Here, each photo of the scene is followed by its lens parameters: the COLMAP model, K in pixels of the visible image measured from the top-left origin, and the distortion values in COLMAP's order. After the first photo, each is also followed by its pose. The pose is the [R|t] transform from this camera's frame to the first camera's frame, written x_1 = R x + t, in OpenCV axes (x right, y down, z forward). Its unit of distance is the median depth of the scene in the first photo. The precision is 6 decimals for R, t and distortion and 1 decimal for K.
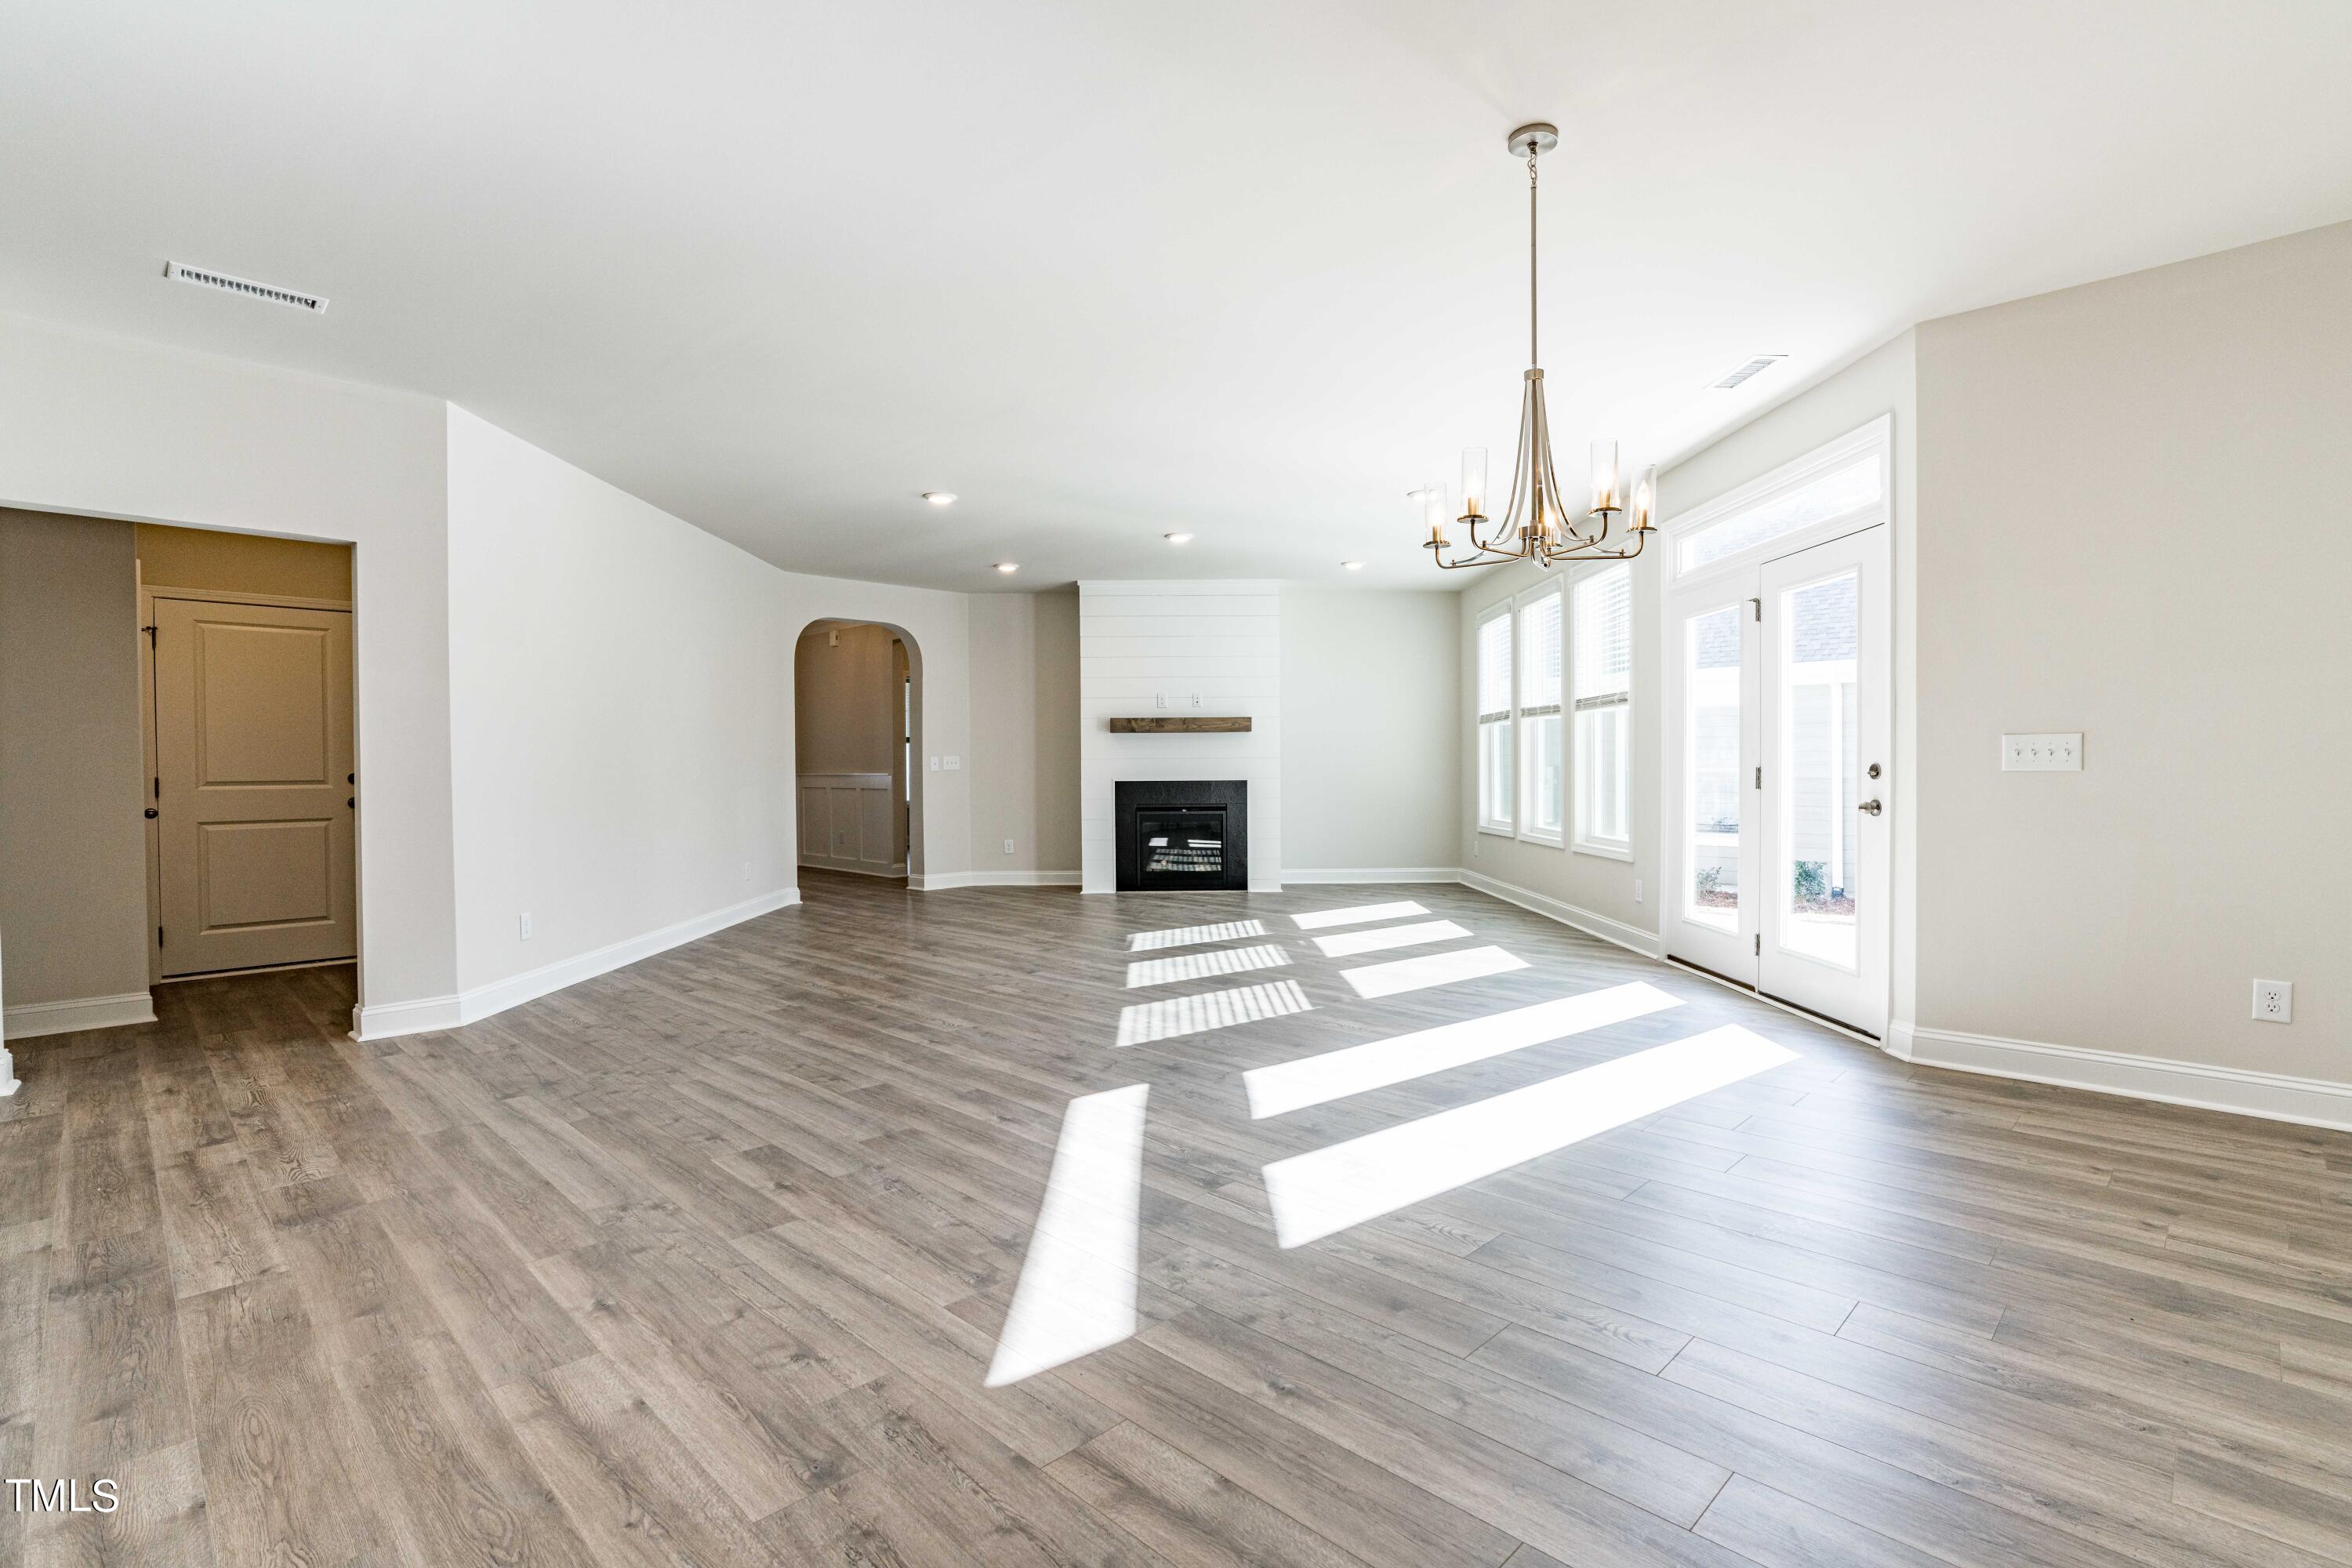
lens RADIAL K [[1092.5, 0, 1175.4], [0, 1092.5, 780.5], [0, 0, 1]] dist [-0.045499, 0.023192]
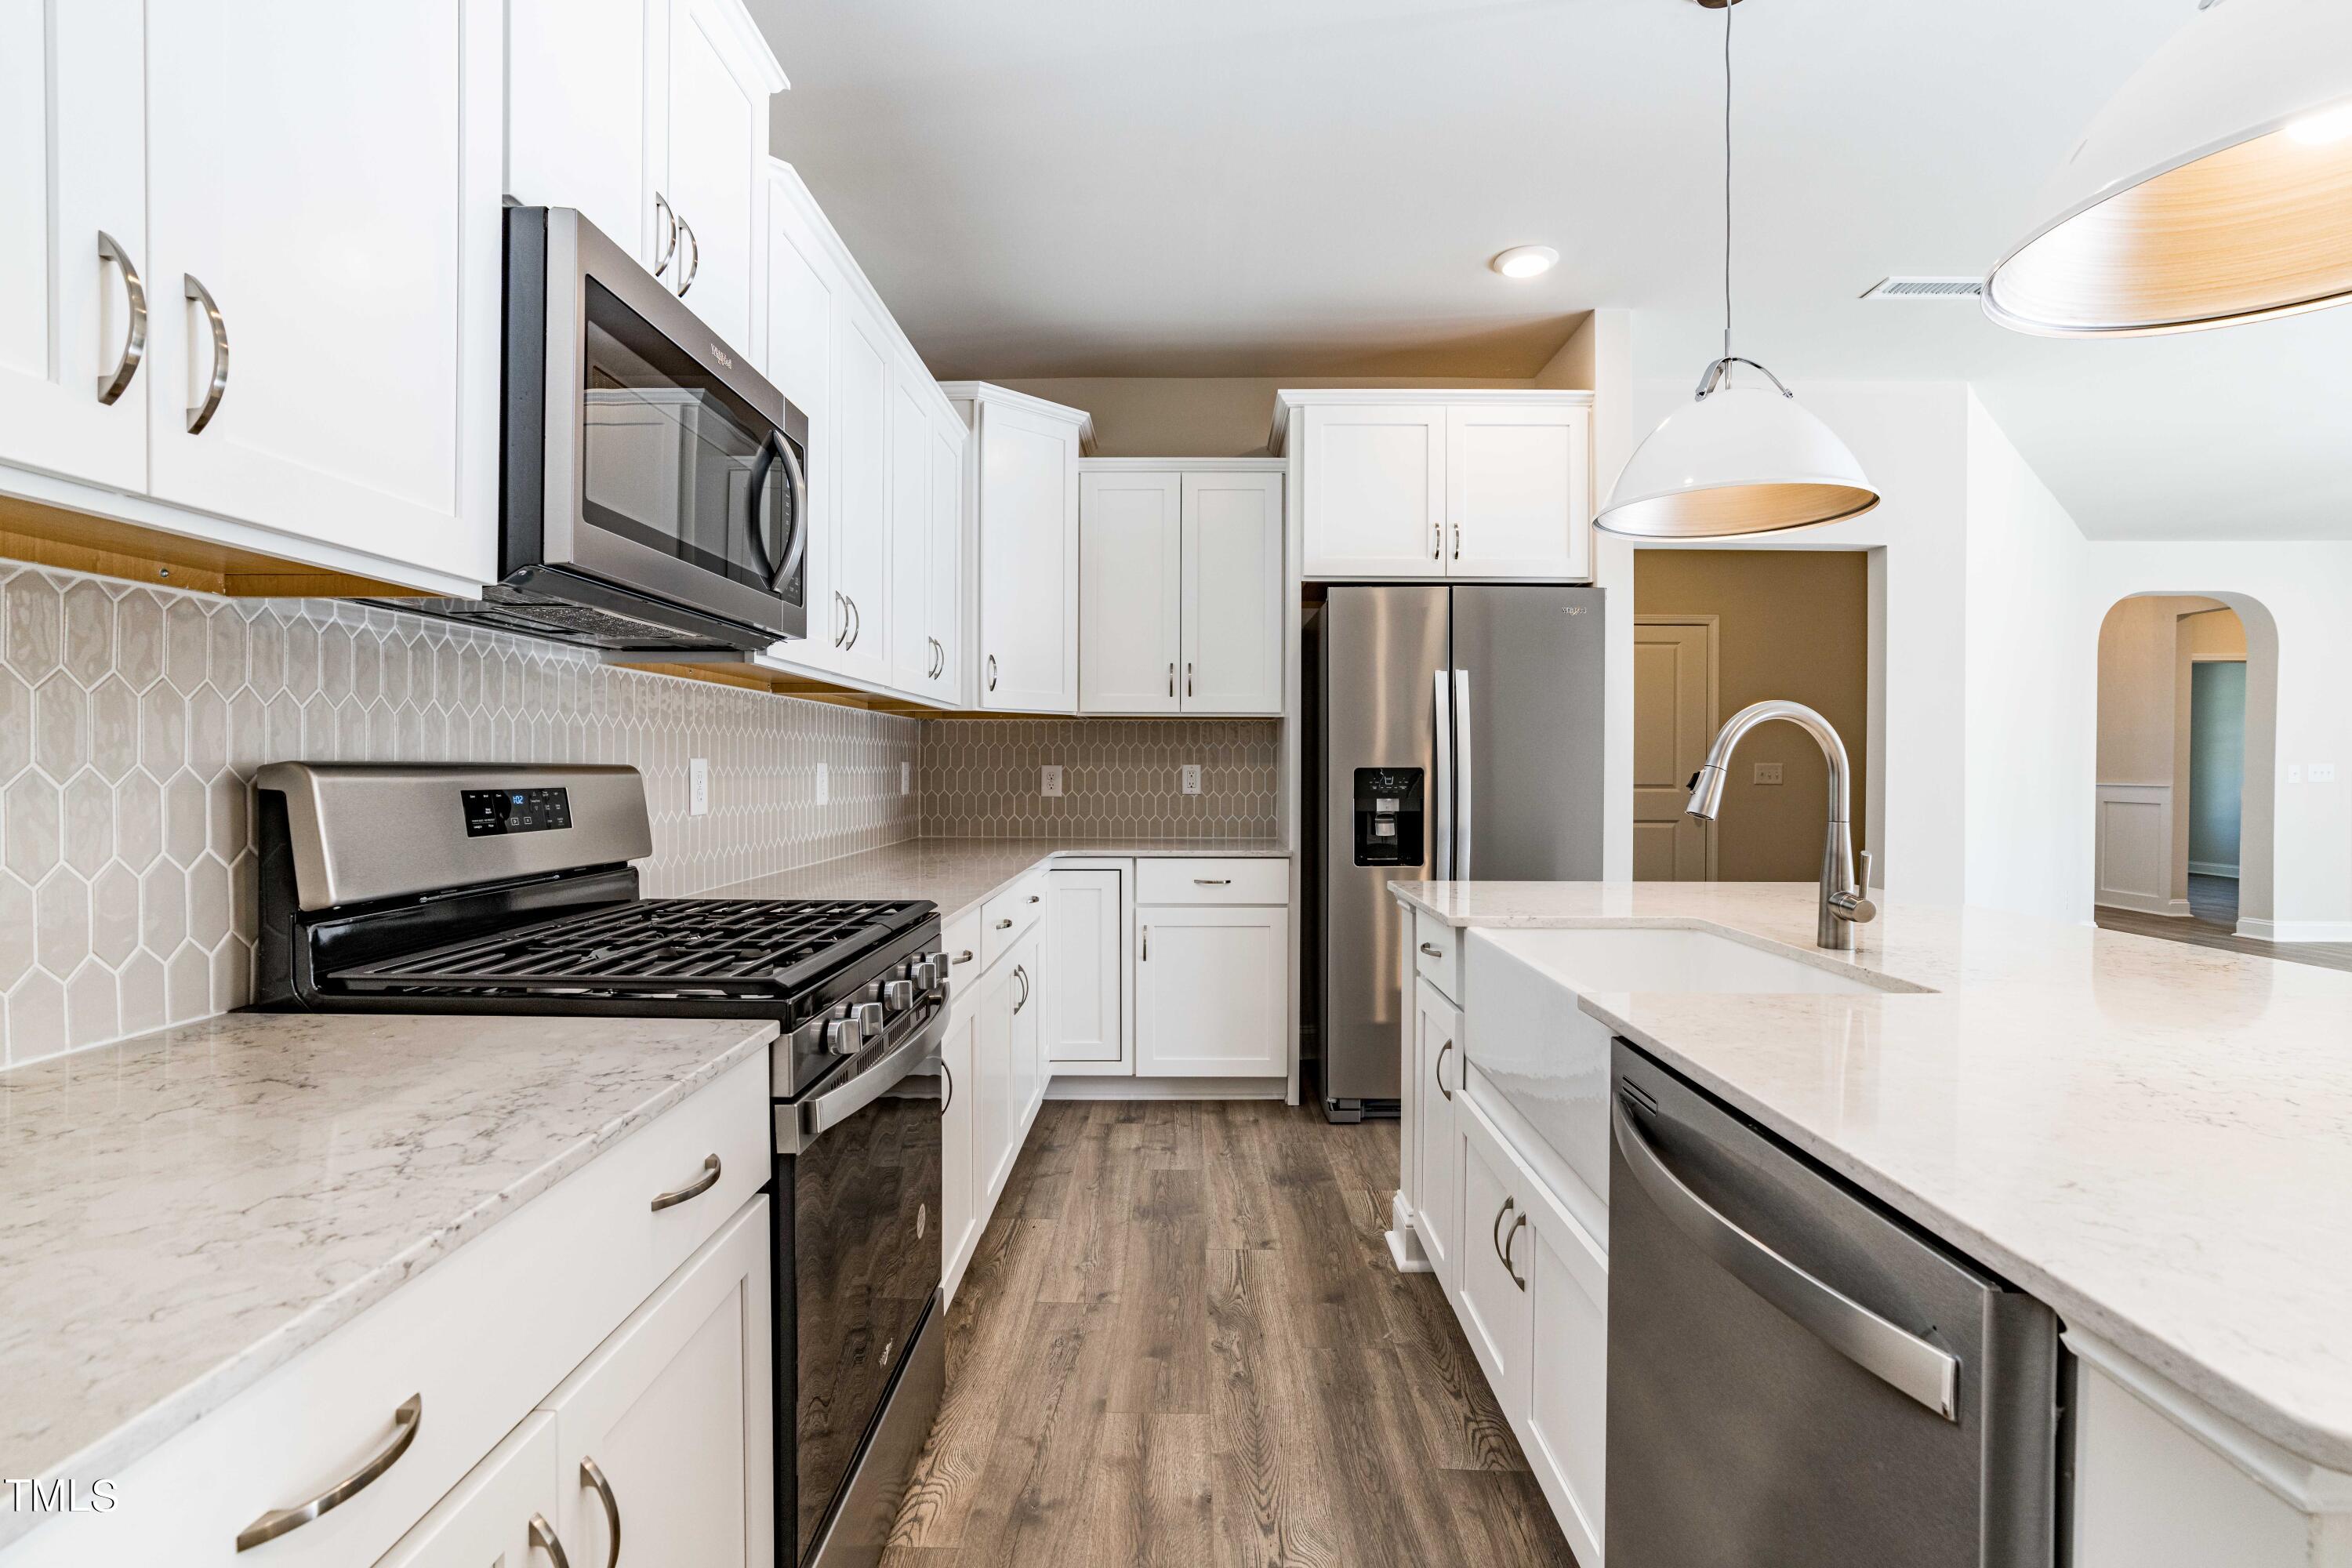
lens RADIAL K [[1077.3, 0, 1176.6], [0, 1077.3, 780.5], [0, 0, 1]] dist [-0.044219, 0.022515]
pose [[0.691665, 0.019747, -0.721948, -0.253897], [-0.019433, 0.999773, 0.008729, -0.002291], [0.721957, 0.007992, 0.691892, -0.062893]]
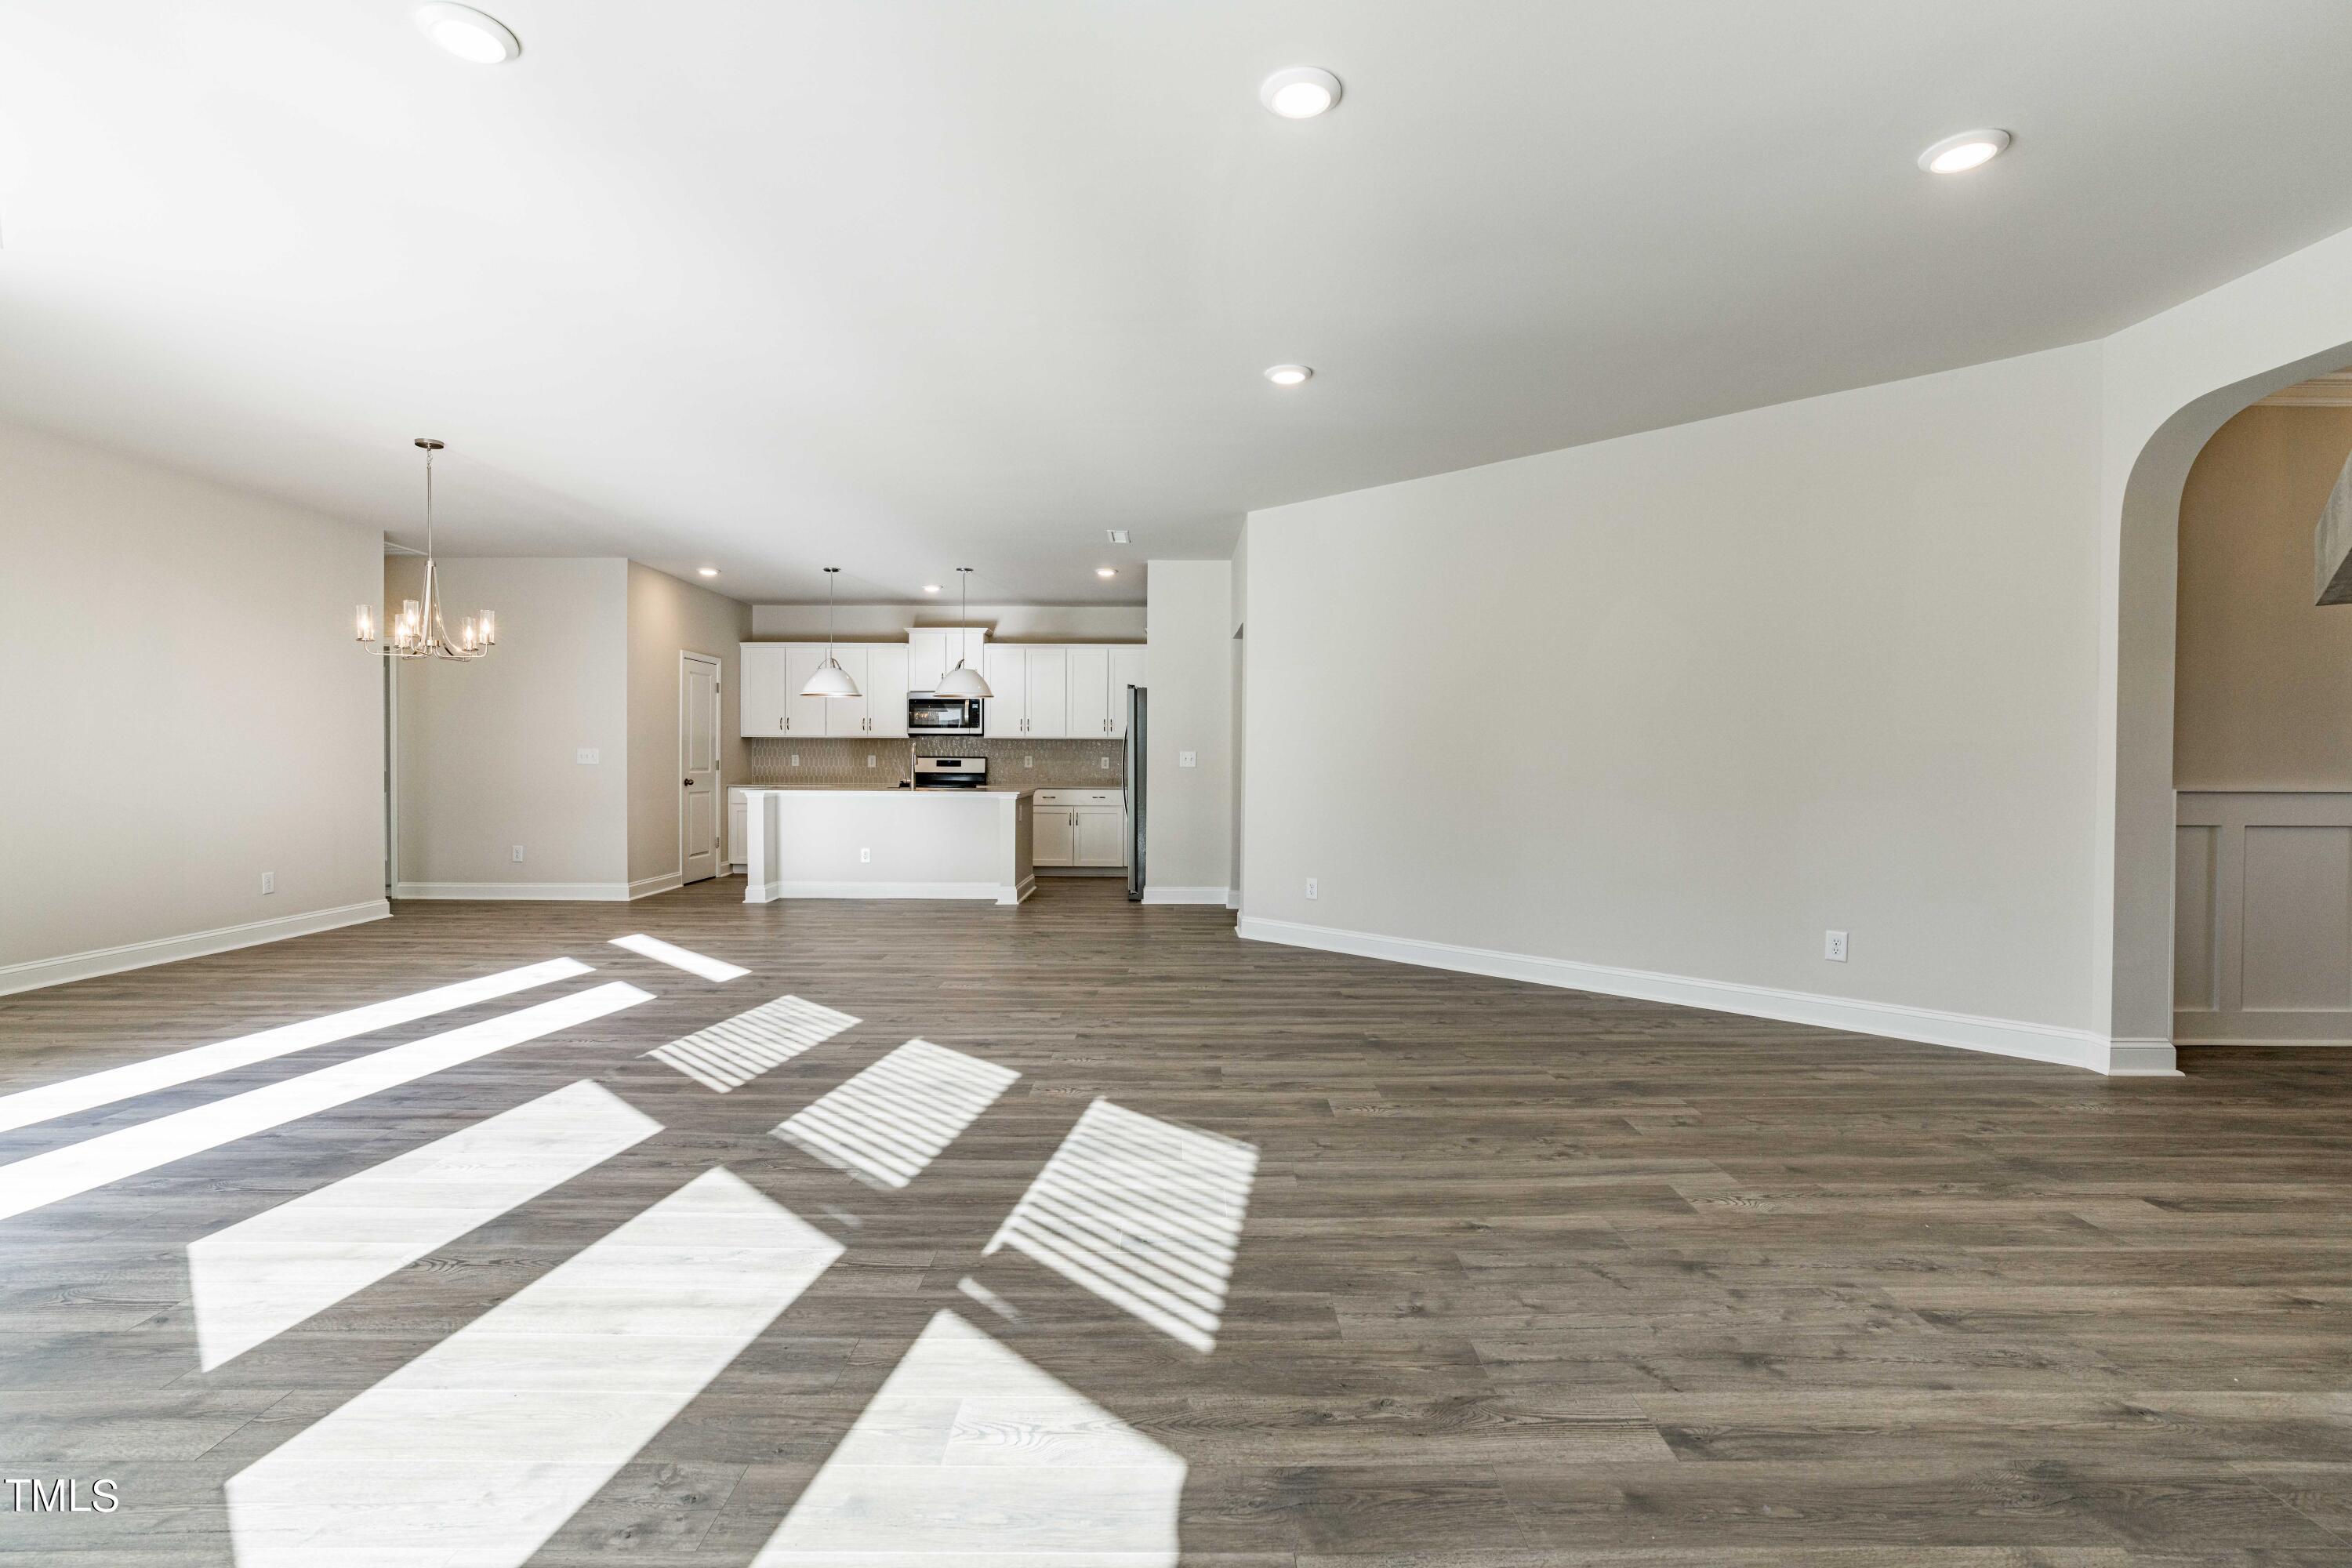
lens RADIAL K [[1073.3, 0, 1179.5], [0, 1073.3, 777.4], [0, 0, 1]] dist [-0.049104, 0.022789]
pose [[-0.704070, 0.015025, -0.709972, 0.226804], [-0.009486, 0.999488, 0.030560, -0.017378], [0.710067, 0.028251, -0.703567, 1.030458]]
